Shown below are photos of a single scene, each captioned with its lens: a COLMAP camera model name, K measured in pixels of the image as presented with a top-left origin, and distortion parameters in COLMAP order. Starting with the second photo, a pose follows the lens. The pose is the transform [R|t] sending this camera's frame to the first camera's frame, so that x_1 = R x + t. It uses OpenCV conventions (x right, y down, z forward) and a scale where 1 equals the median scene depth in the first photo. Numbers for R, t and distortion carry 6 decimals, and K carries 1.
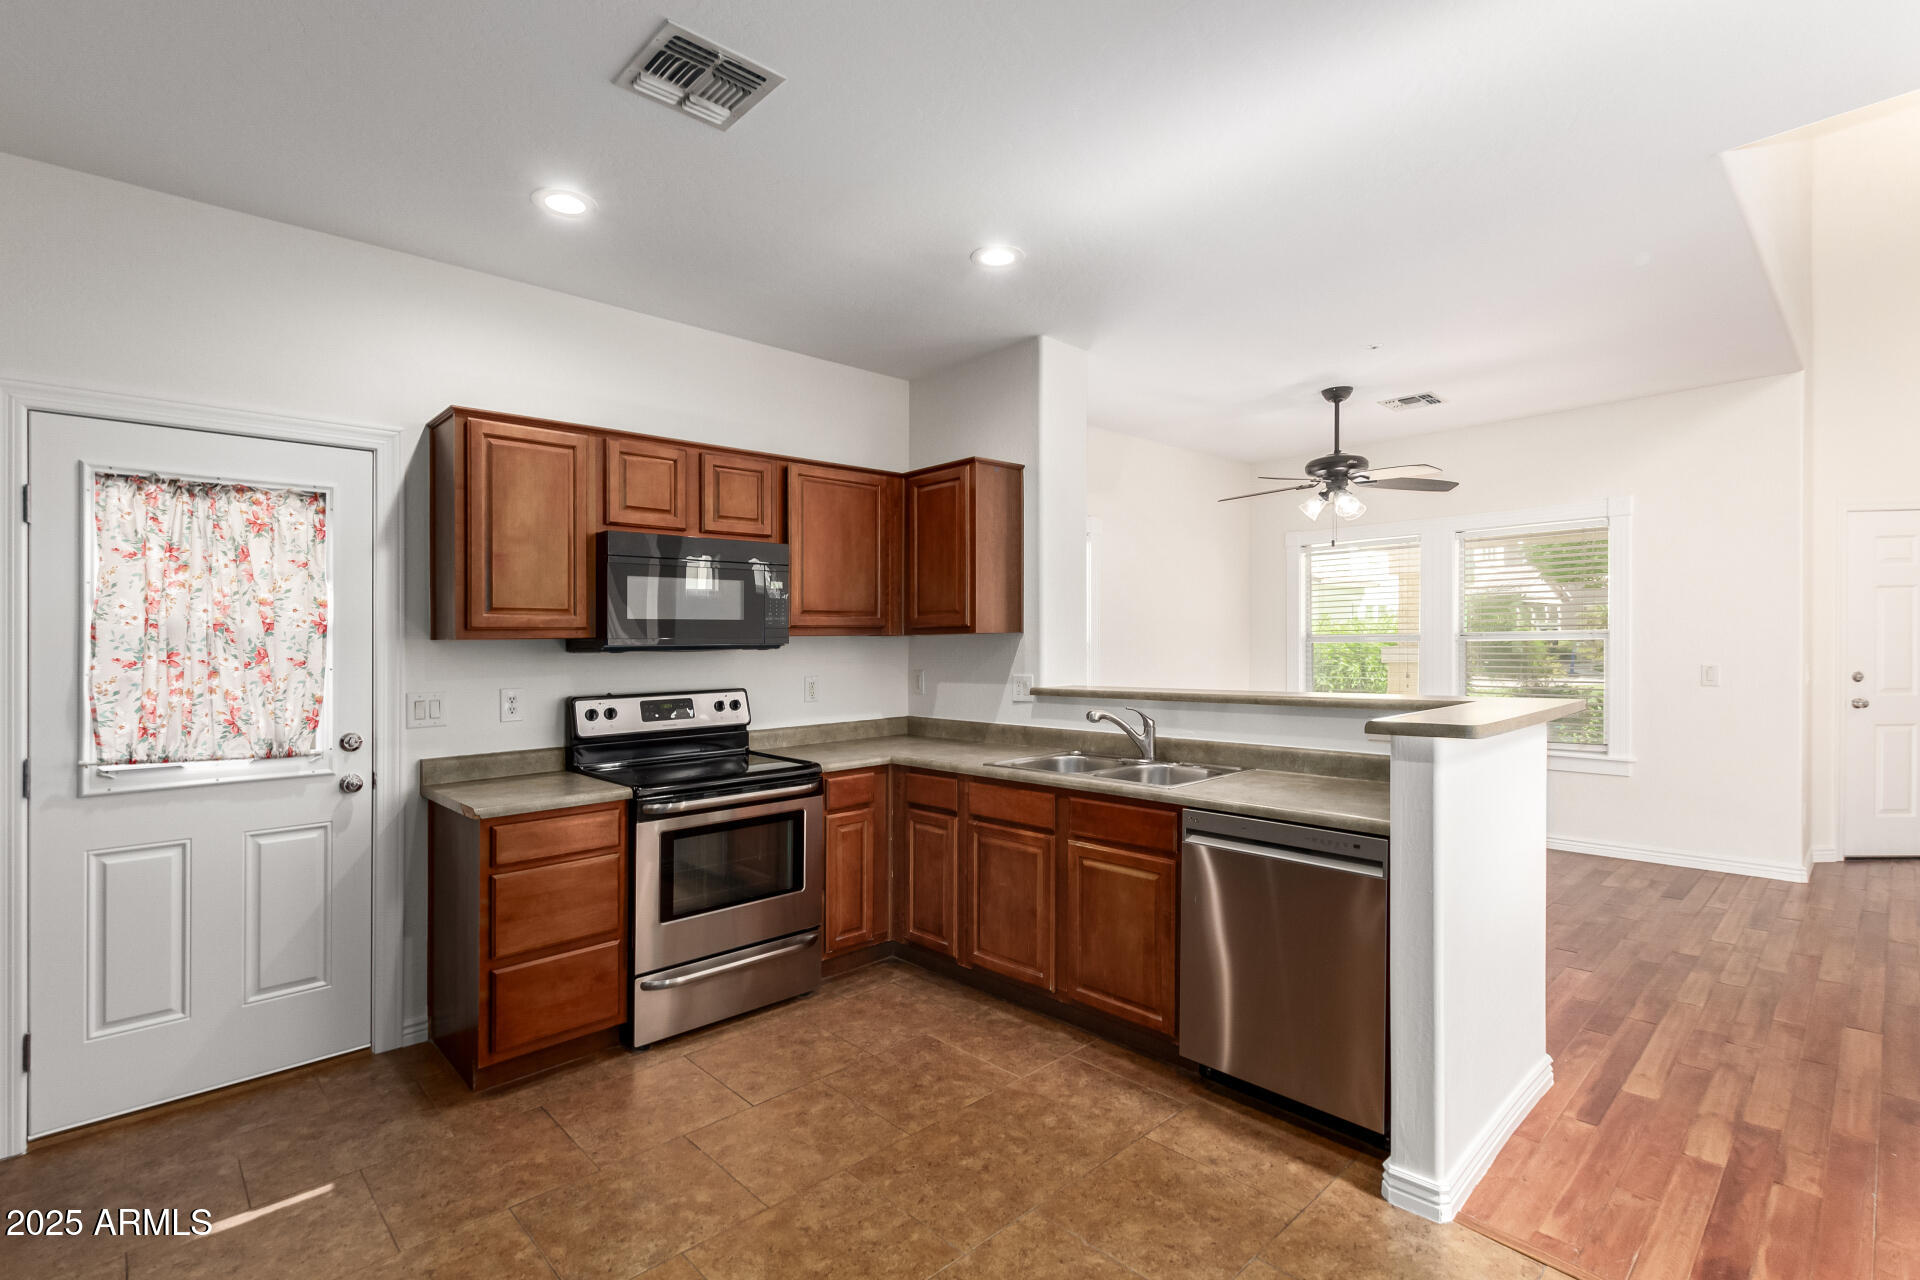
lens RADIAL K [[907.1, 0, 964.0], [0, 907.1, 644.2], [0, 0, 1]] dist [0.000552, -0.000603]
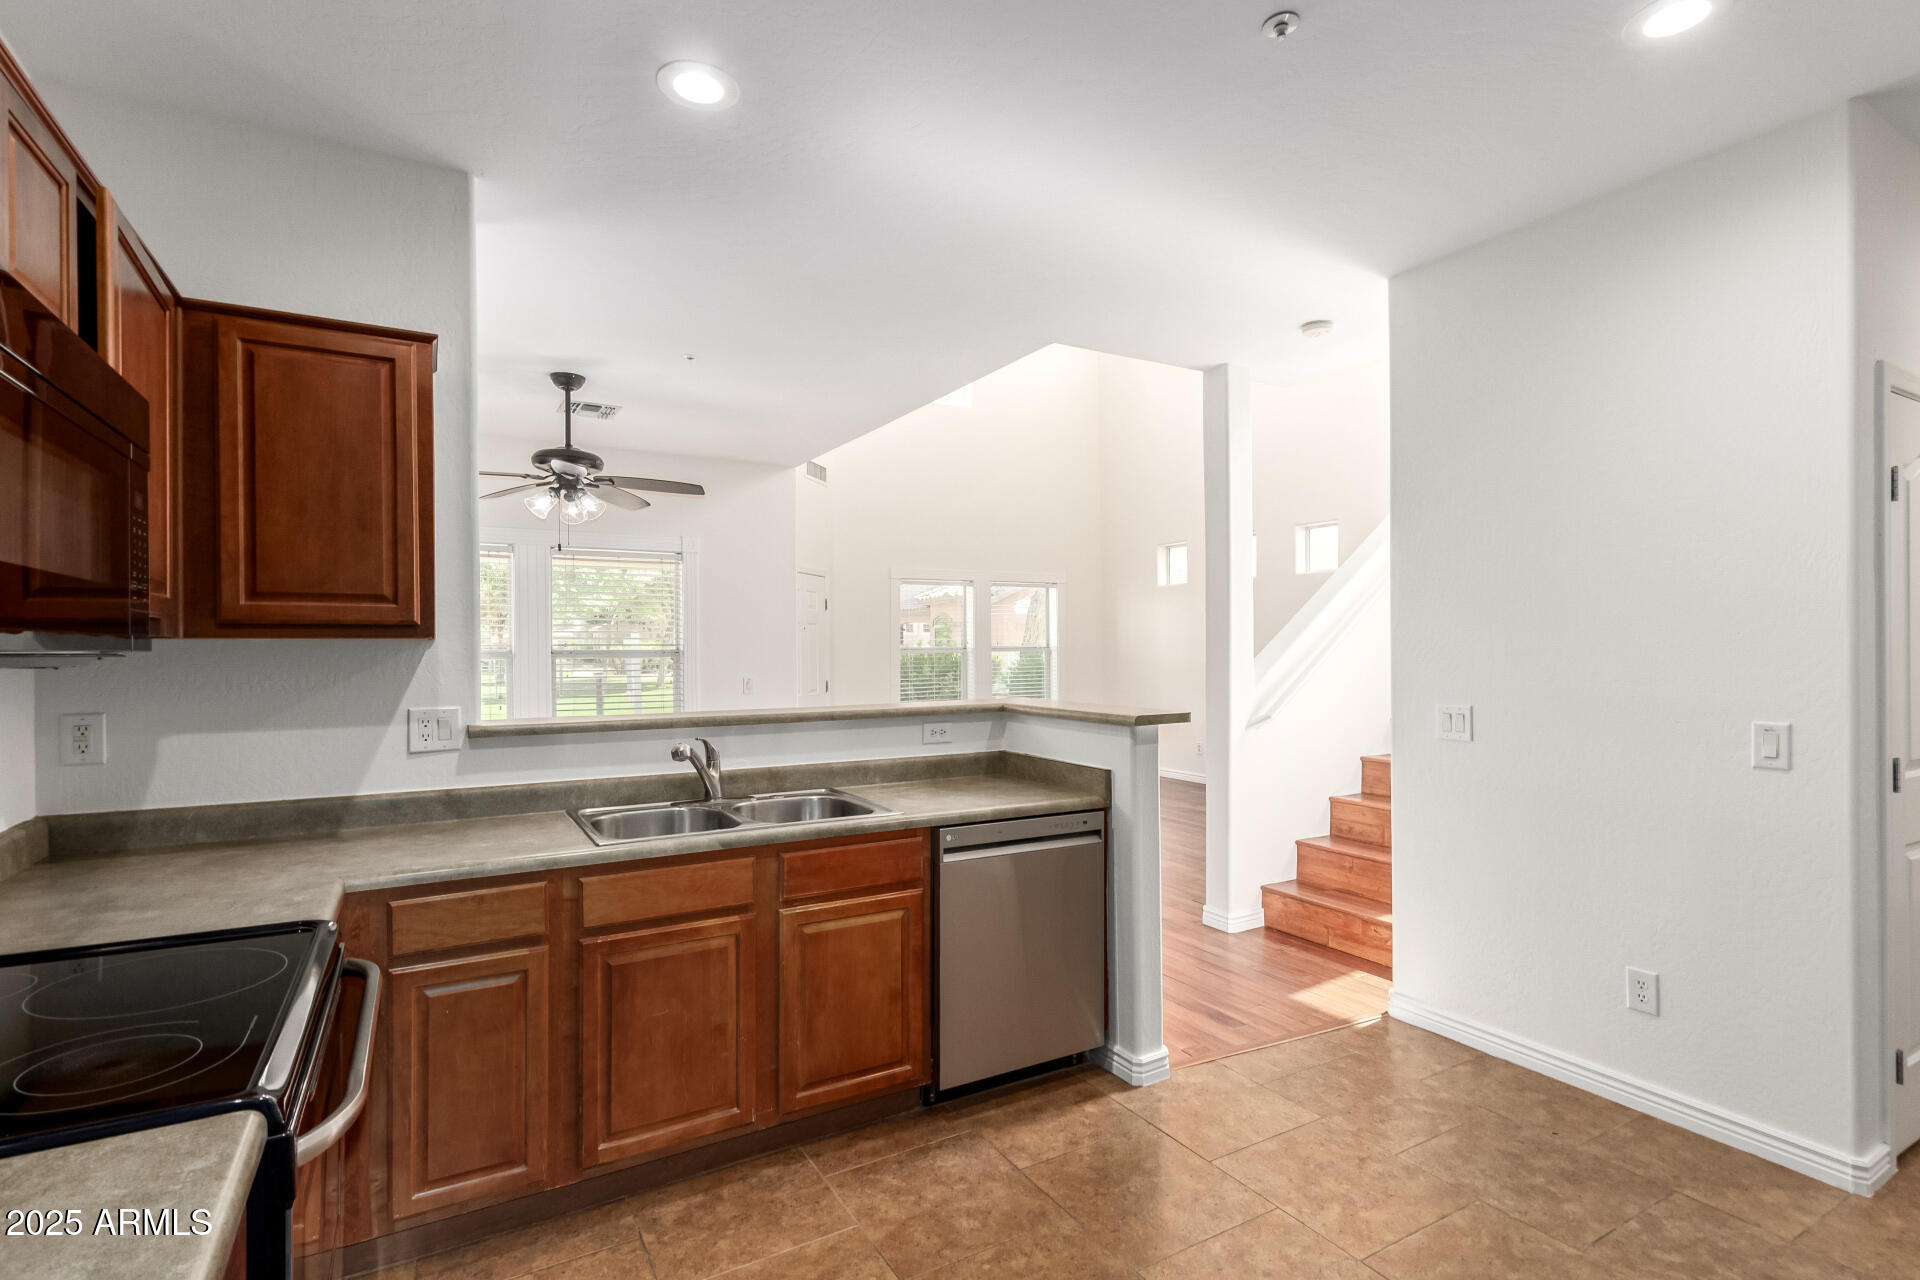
lens RADIAL K [[903.9, 0, 964.4], [0, 903.9, 661.9], [0, 0, 1]] dist [0.012053, -0.000138]
pose [[0.221960, 0.000576, 0.975056, -0.586109], [0.003799, 0.999992, -0.001455, 0.006328], [-0.975048, 0.004028, 0.221956, 0.659229]]
